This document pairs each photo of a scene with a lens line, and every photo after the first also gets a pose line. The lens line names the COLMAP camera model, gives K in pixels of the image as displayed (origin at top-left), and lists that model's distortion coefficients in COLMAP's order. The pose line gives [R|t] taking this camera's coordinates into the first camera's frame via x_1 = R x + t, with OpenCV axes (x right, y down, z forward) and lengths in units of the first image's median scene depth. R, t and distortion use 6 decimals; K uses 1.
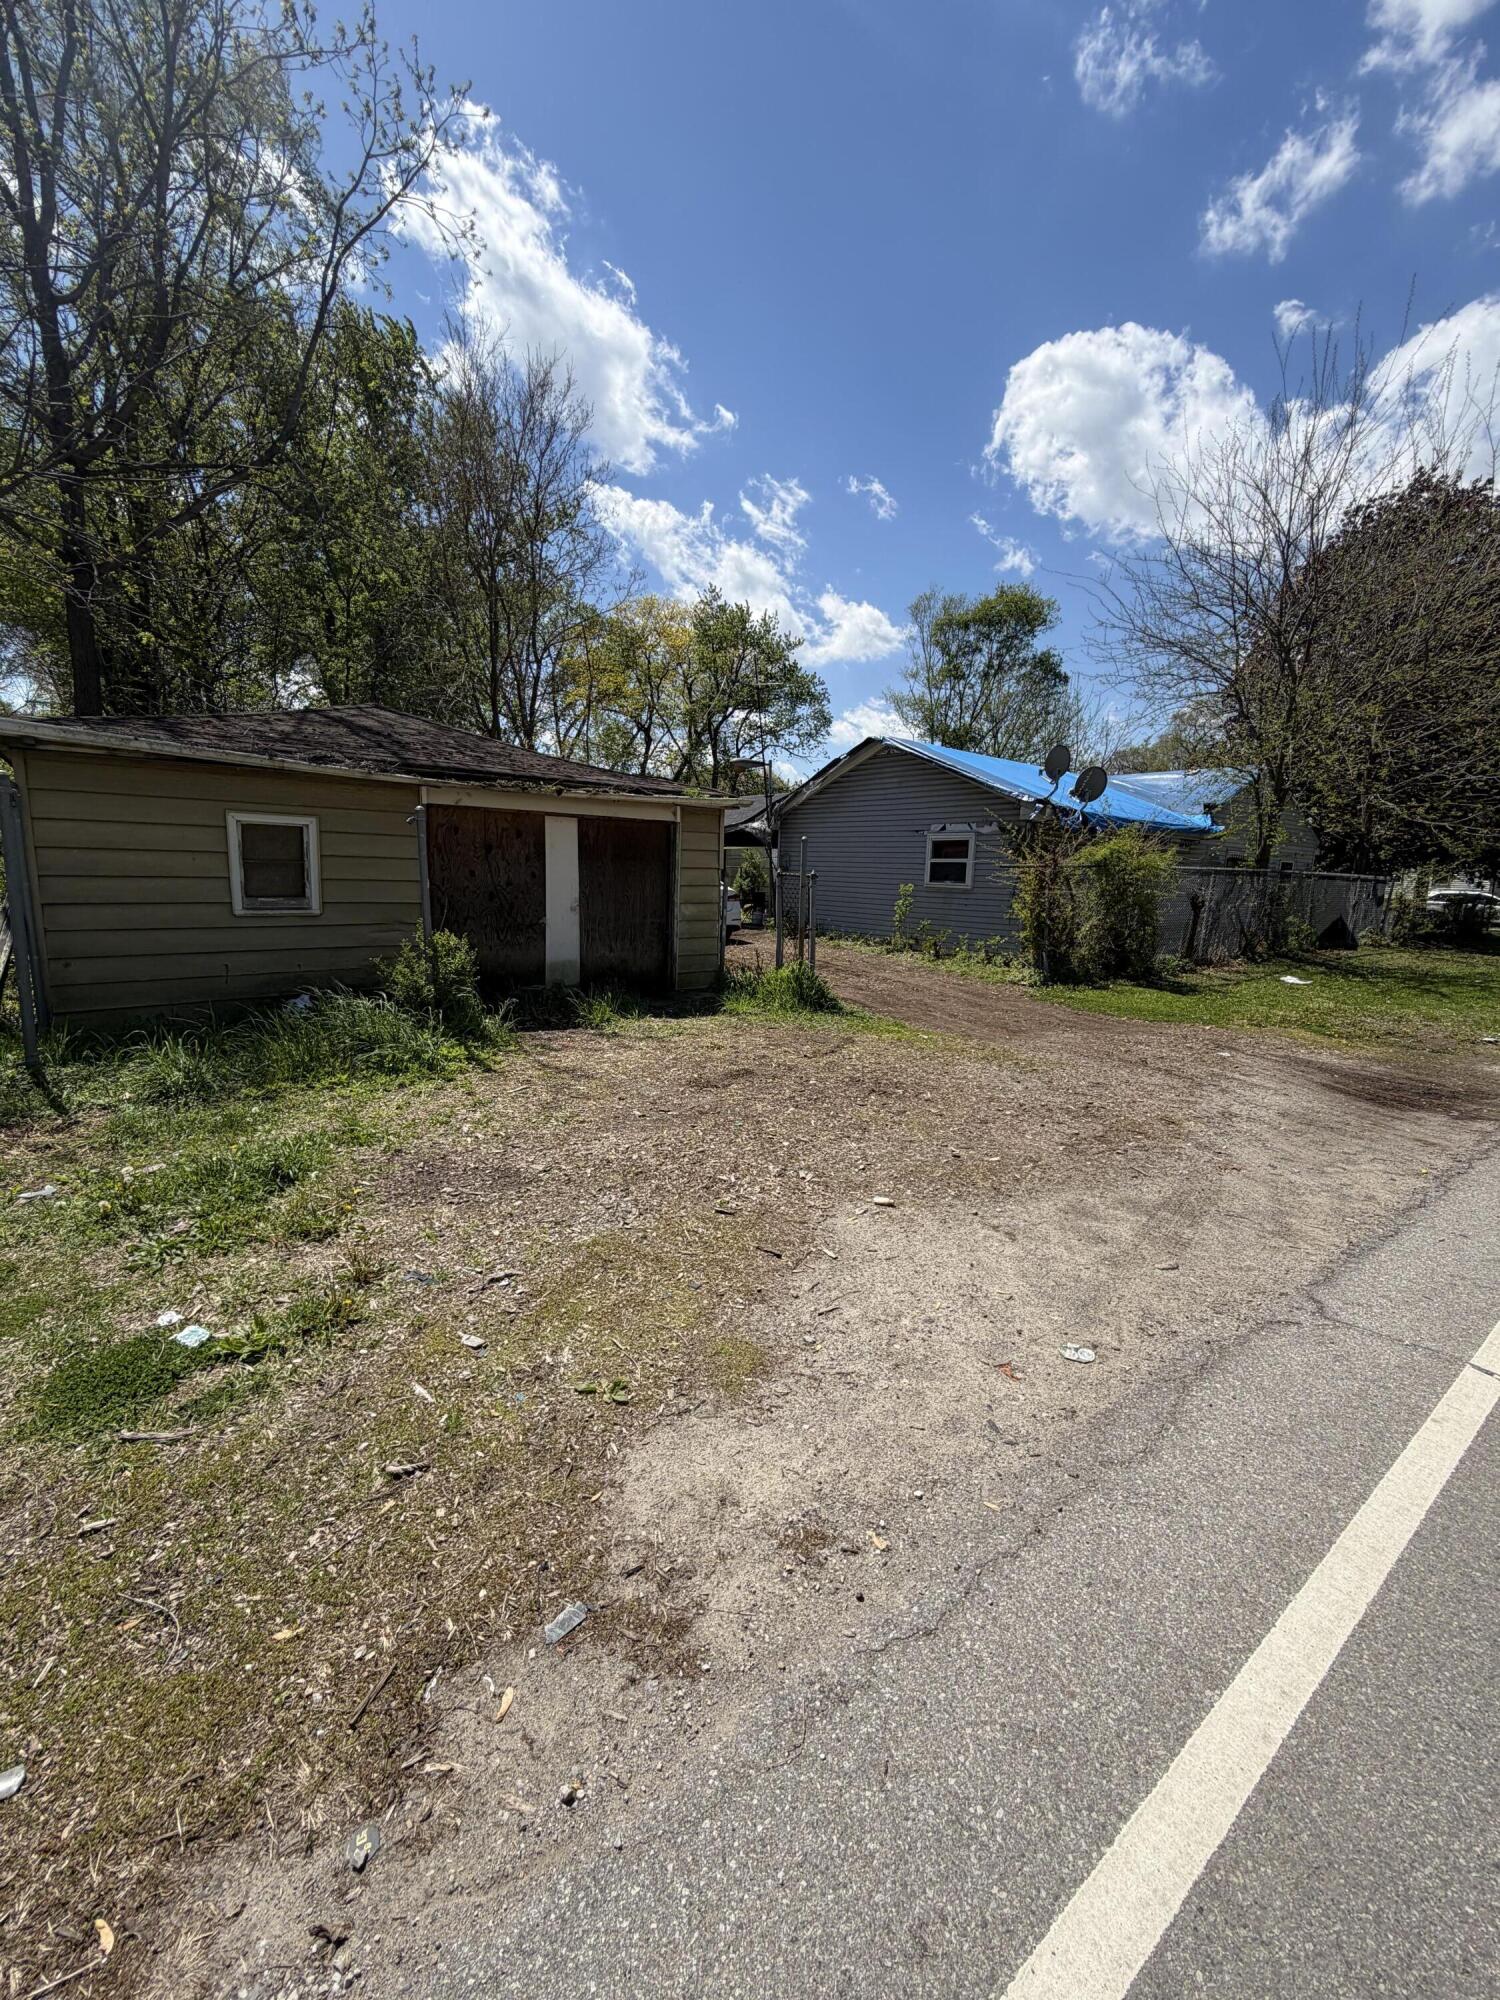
lens RADIAL K [[798.7, 0, 749.4], [0, 798.7, 997.0], [0, 0, 1]] dist [0.002031, -0.000322]
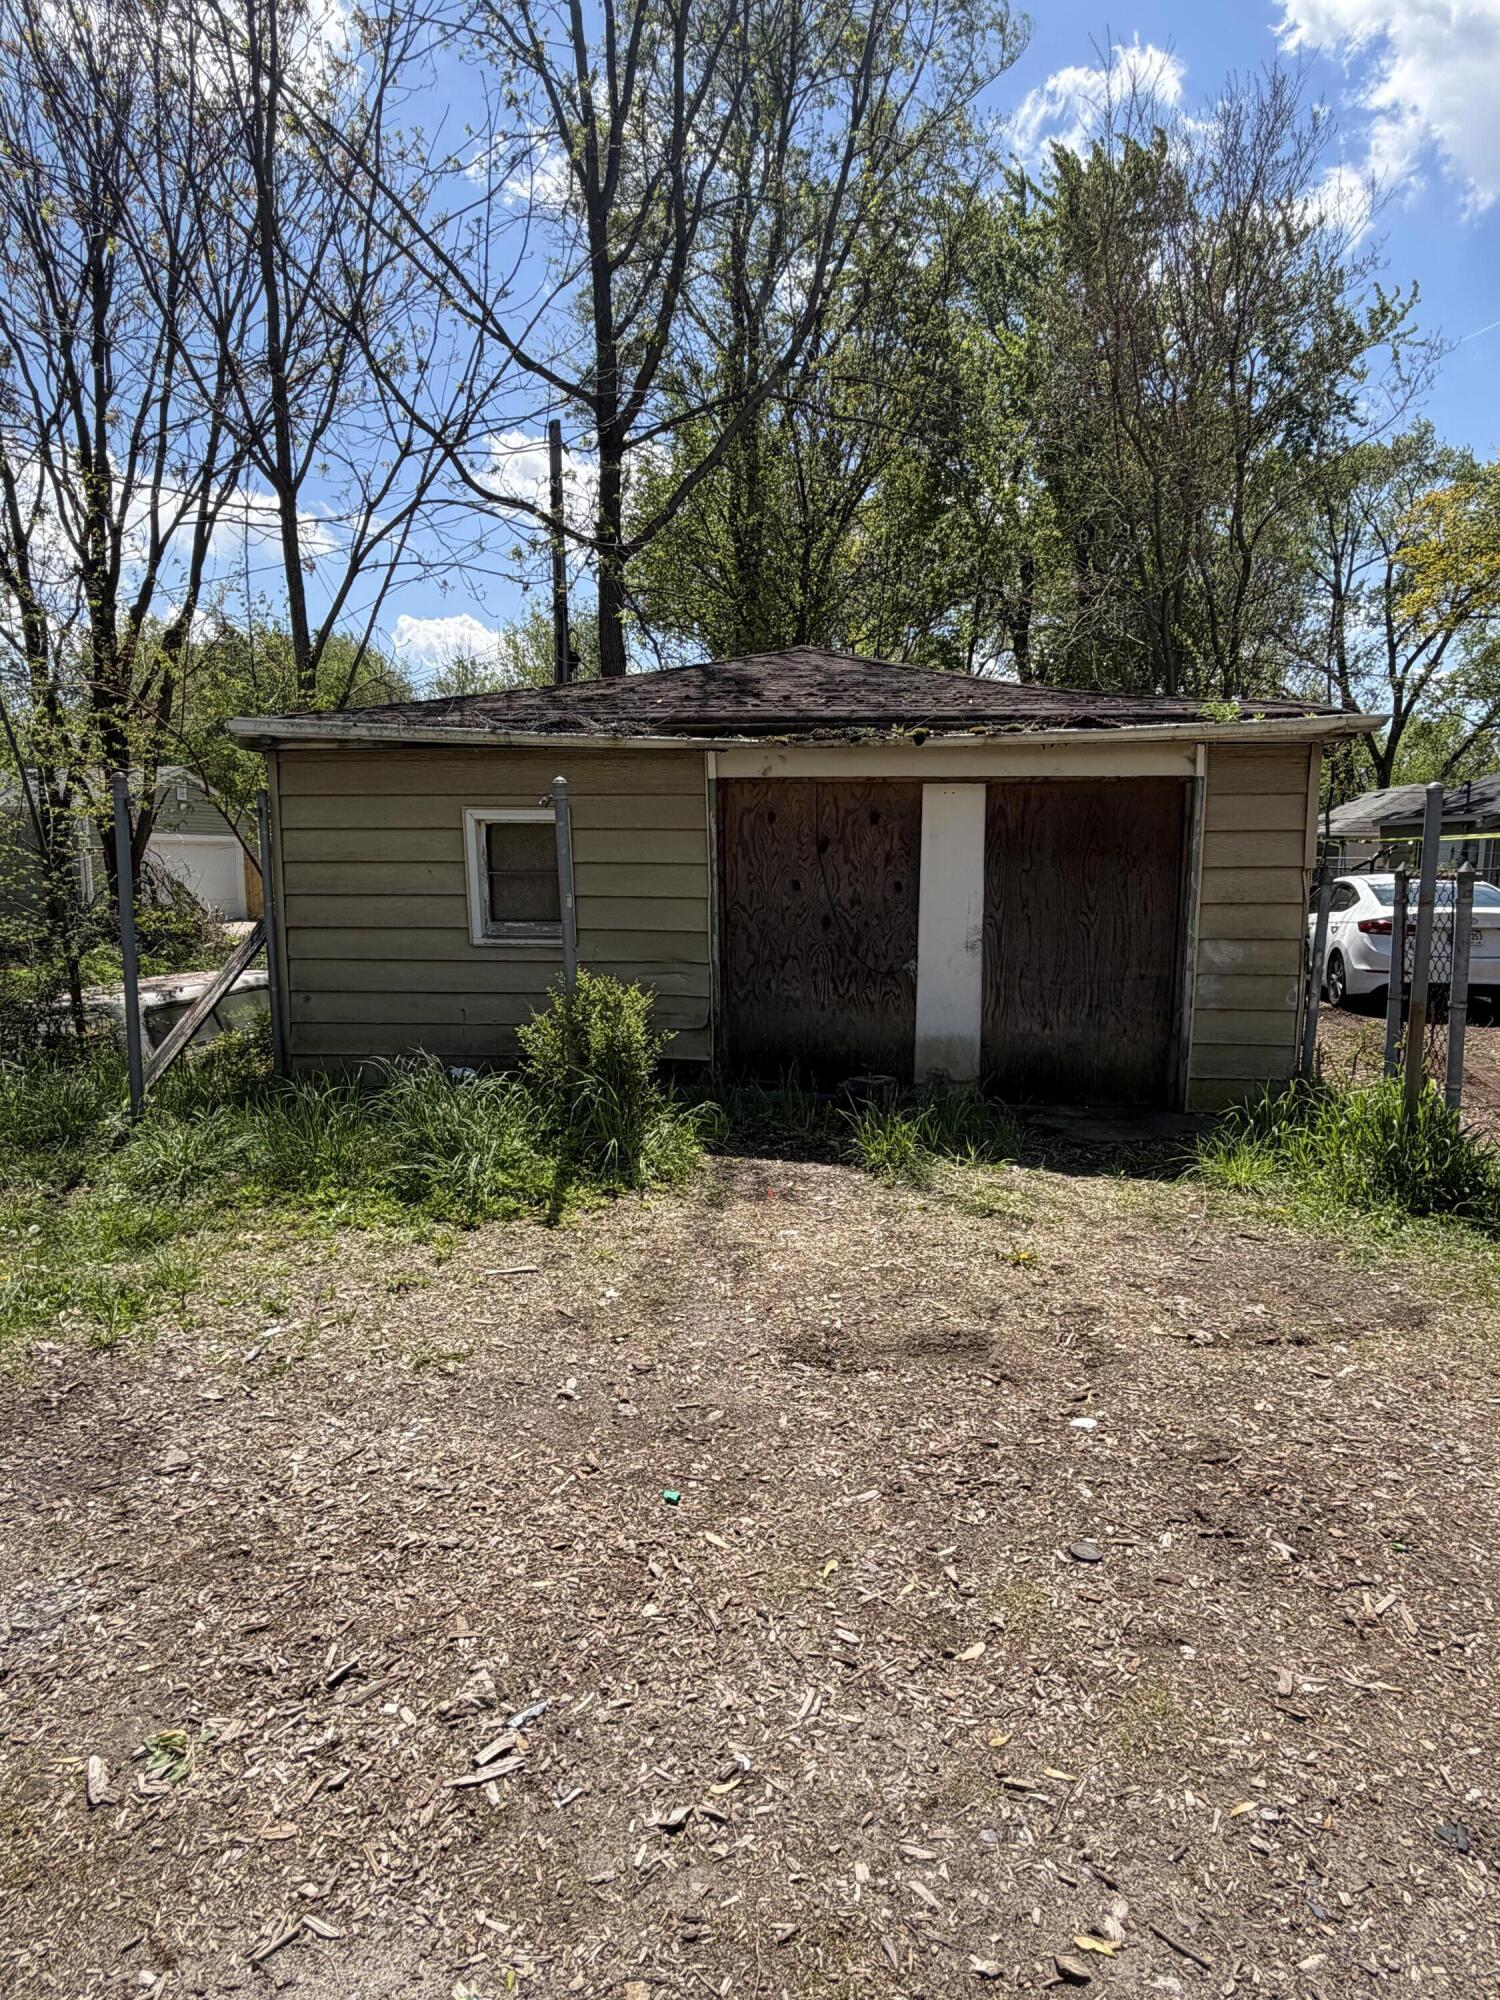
lens RADIAL K [[1104.3, 0, 750.7], [0, 1104.3, 1003.3], [0, 0, 1]] dist [-0.002774, -0.000842]
pose [[0.709455, 0.058630, -0.702308, 0.250882], [-0.095675, 0.995320, -0.013557, -0.052415], [0.698226, 0.076811, 0.711745, 0.402370]]
